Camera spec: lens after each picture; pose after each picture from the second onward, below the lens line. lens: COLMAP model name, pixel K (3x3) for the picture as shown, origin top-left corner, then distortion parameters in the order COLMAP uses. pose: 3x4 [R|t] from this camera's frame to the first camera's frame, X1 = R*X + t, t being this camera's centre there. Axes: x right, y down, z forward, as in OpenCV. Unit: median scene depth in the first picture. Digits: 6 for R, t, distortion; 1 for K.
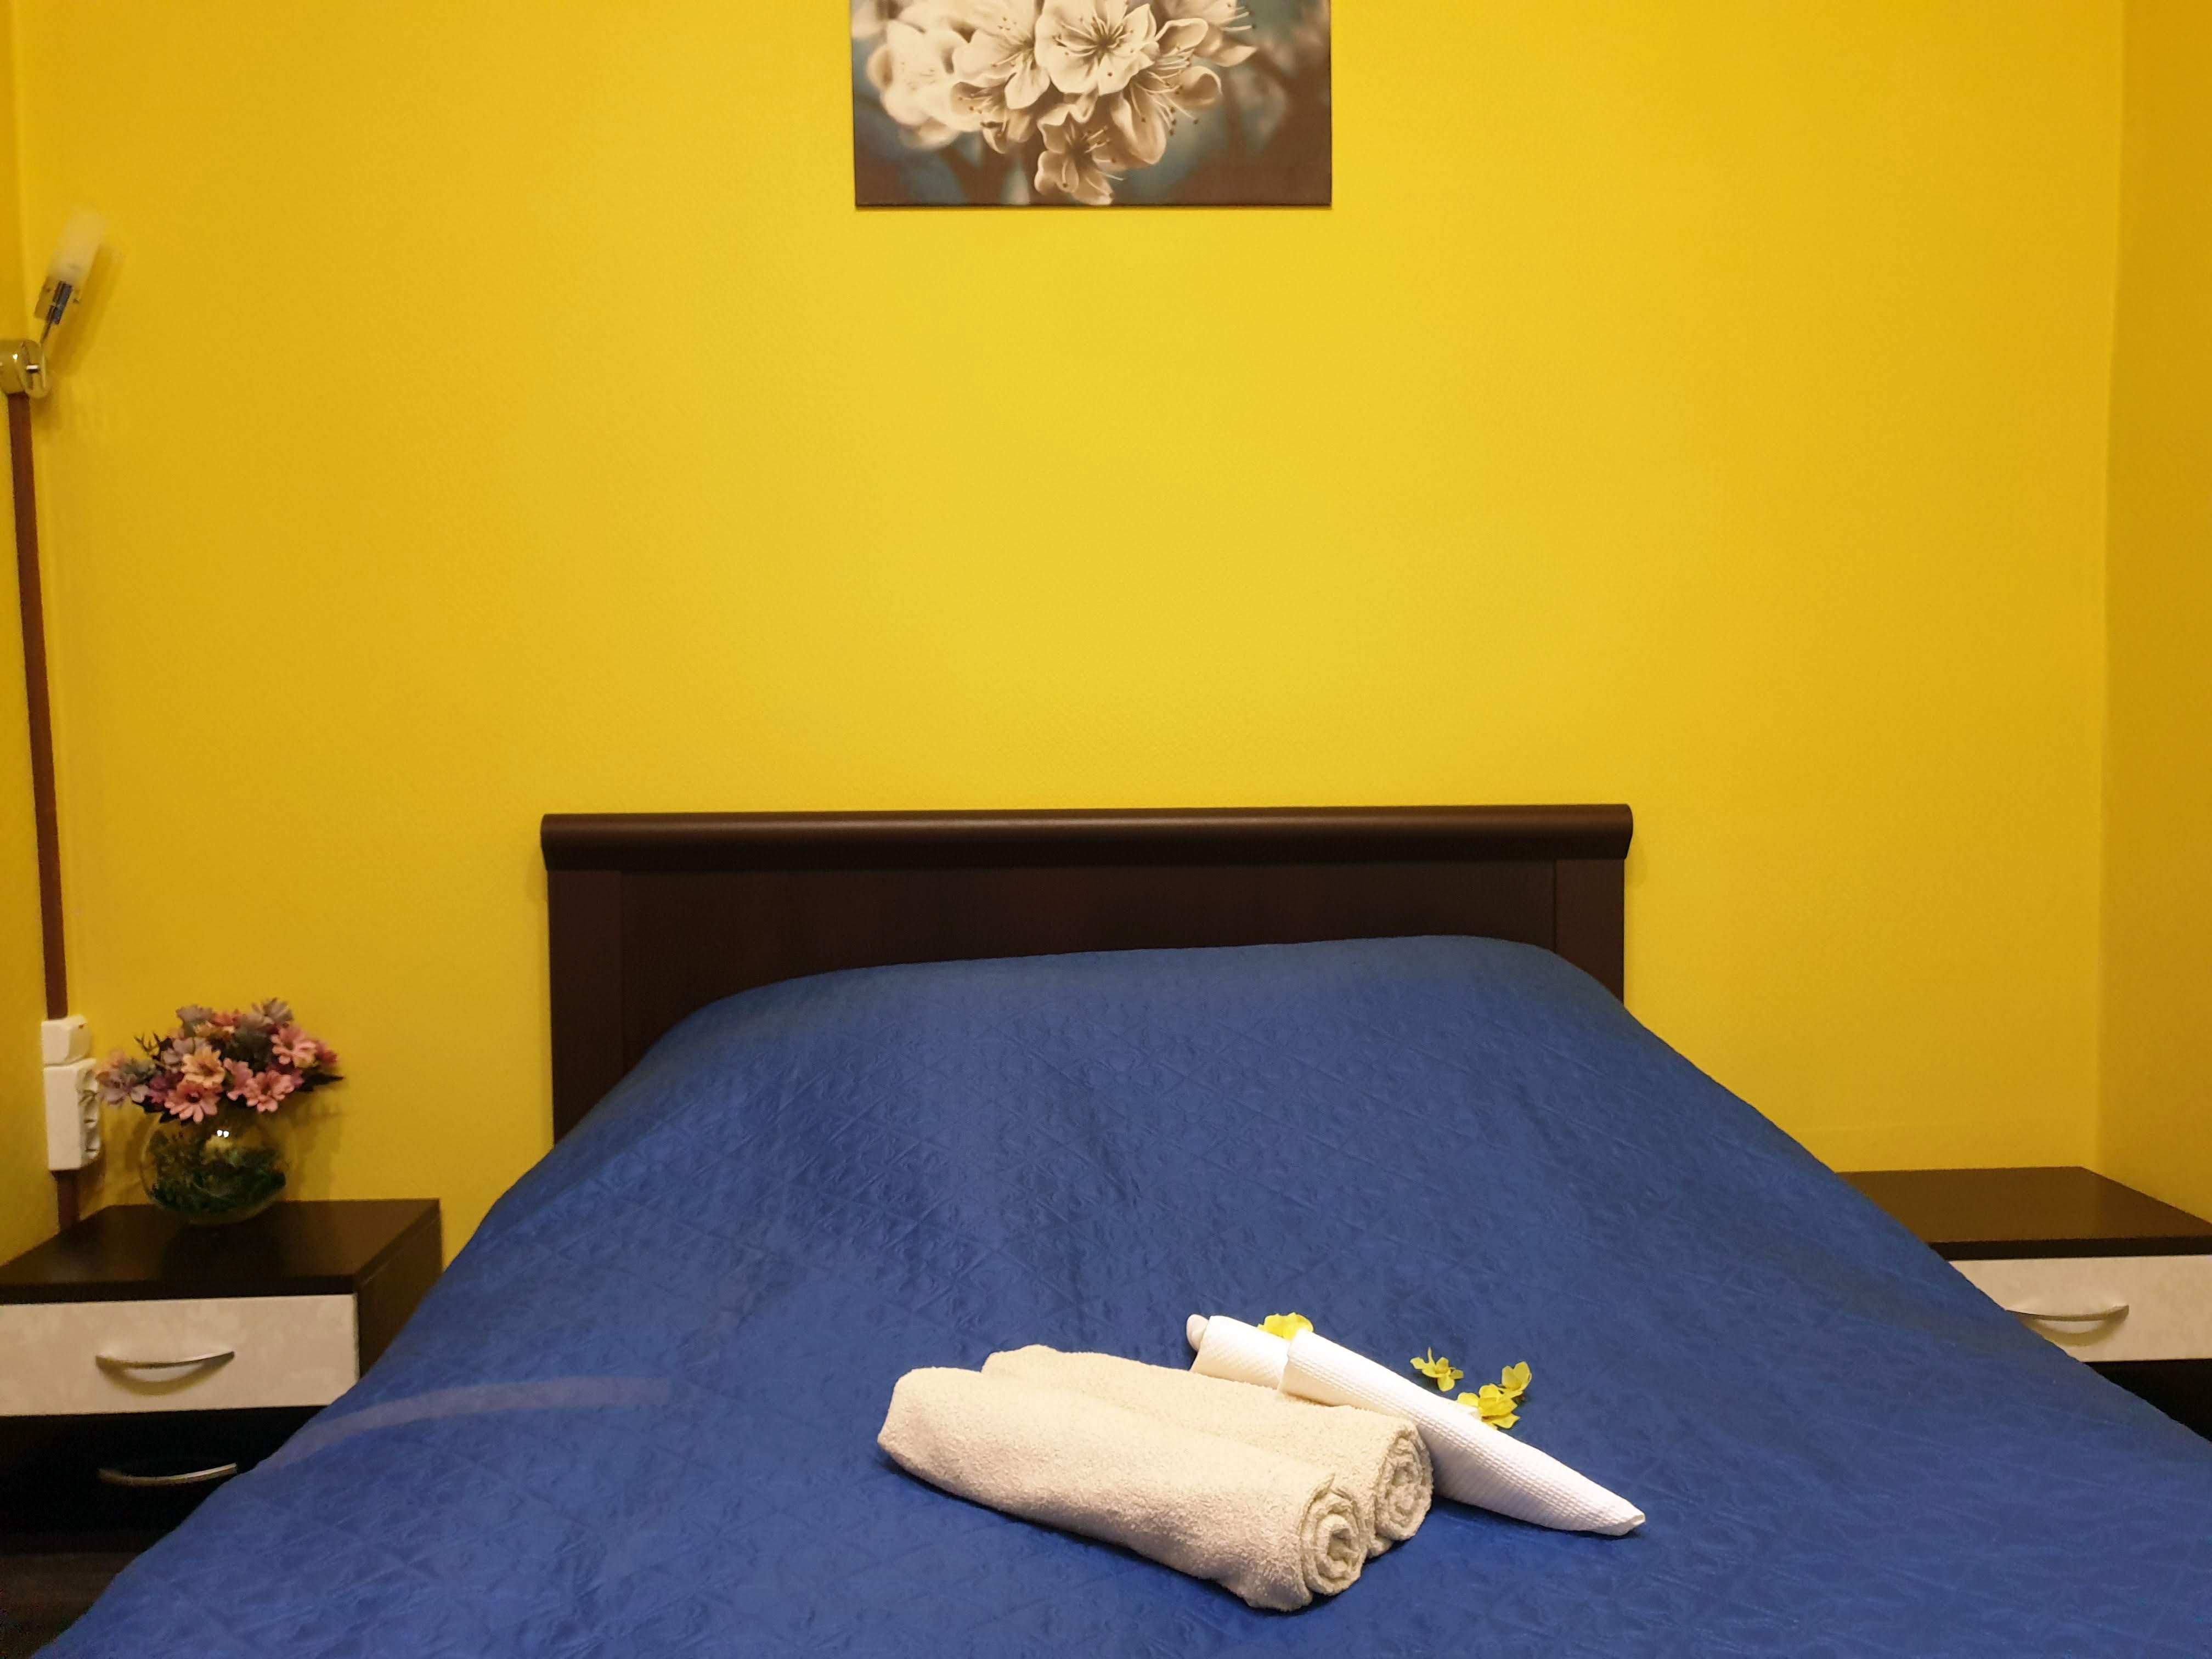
lens RADIAL K [[1707.0, 0, 1106.0], [0, 1707.0, 829.5], [0, 0, 1]] dist [0.001003, 0.050225]
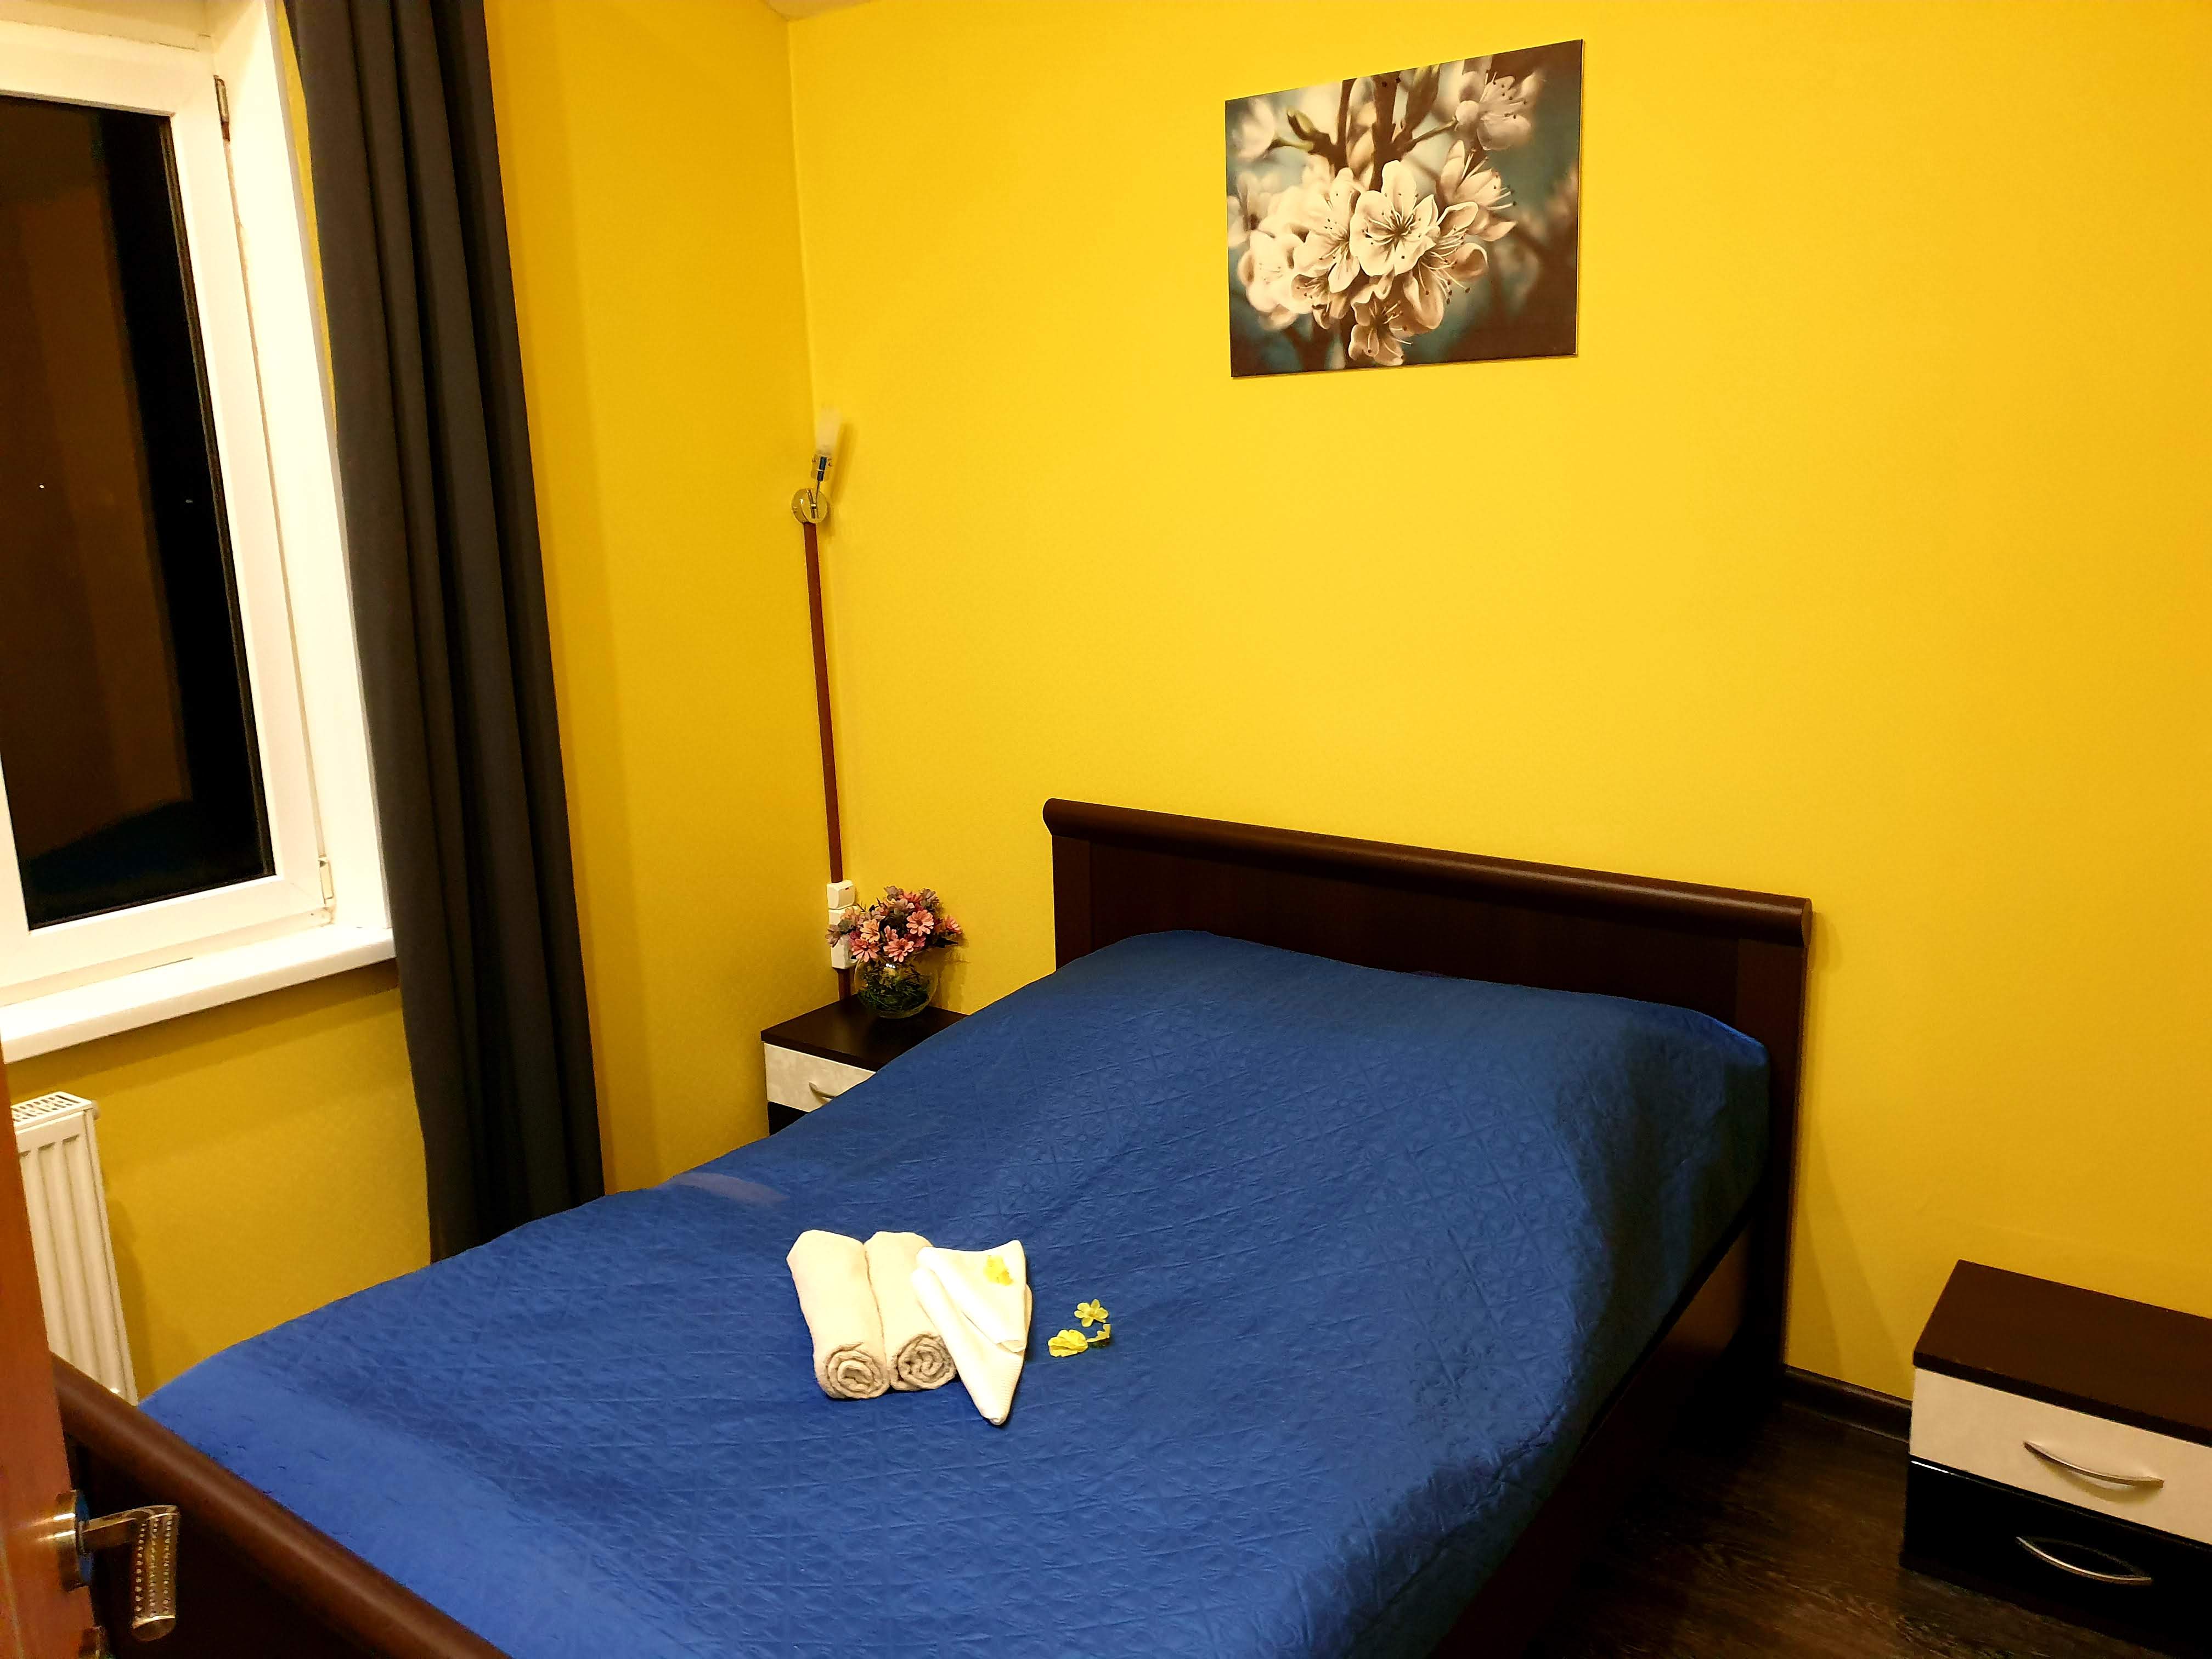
lens RADIAL K [[1677.0, 0, 1106.0], [0, 1677.0, 829.5], [0, 0, 1]] dist [0.123677, -0.147911]
pose [[0.773203, 0.128629, -0.620977, 0.646921], [-0.026883, 0.984981, 0.170556, -0.239688], [0.633589, -0.115181, 0.765048, -0.114313]]
